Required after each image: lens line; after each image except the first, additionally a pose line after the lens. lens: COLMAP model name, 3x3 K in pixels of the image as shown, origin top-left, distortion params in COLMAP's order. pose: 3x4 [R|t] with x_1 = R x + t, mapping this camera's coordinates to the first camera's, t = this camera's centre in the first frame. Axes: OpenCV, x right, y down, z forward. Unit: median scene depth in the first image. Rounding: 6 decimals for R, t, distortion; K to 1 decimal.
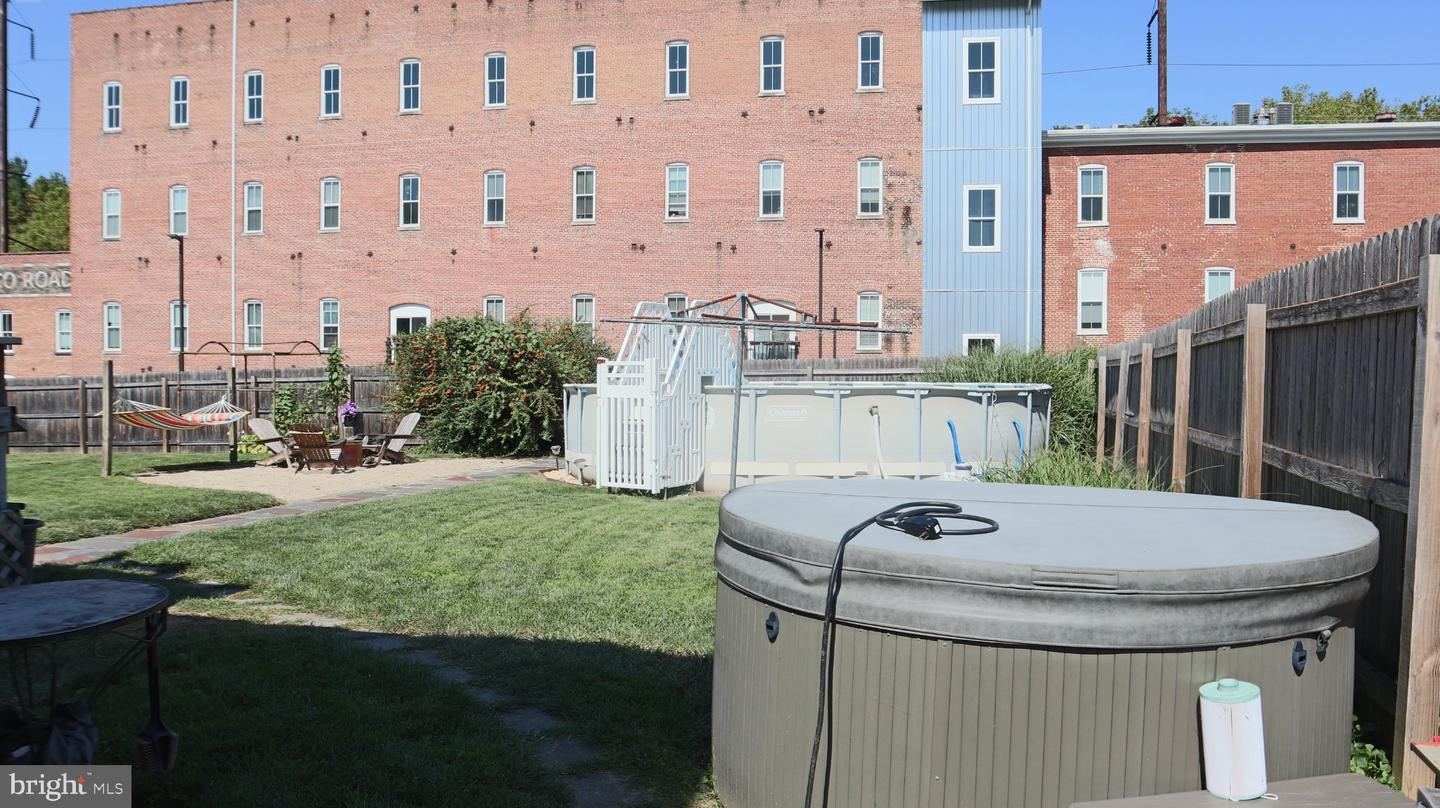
lens RADIAL K [[1118.4, 0, 717.4], [0, 1118.4, 423.4], [0, 0, 1]] dist [-0.122398, 0.080304]
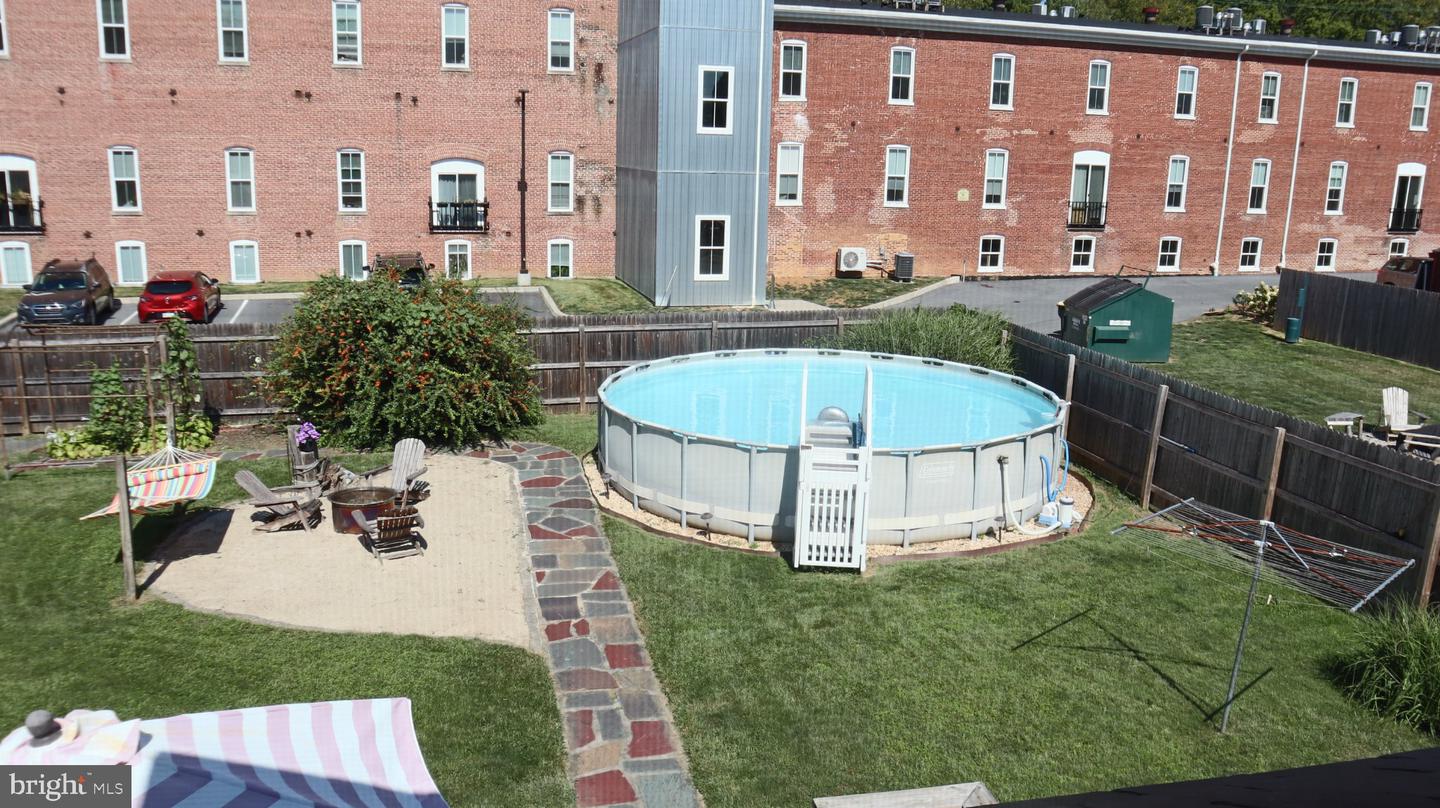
lens RADIAL K [[1118.4, 0, 714.5], [0, 1118.4, 414.2], [0, 0, 1]] dist [-0.122398, 0.080304]
pose [[0.897121, -0.084833, 0.433564, -0.181845], [-0.002758, 0.980296, 0.197515, -0.084522], [-0.441776, -0.178391, 0.879210, 0.050185]]
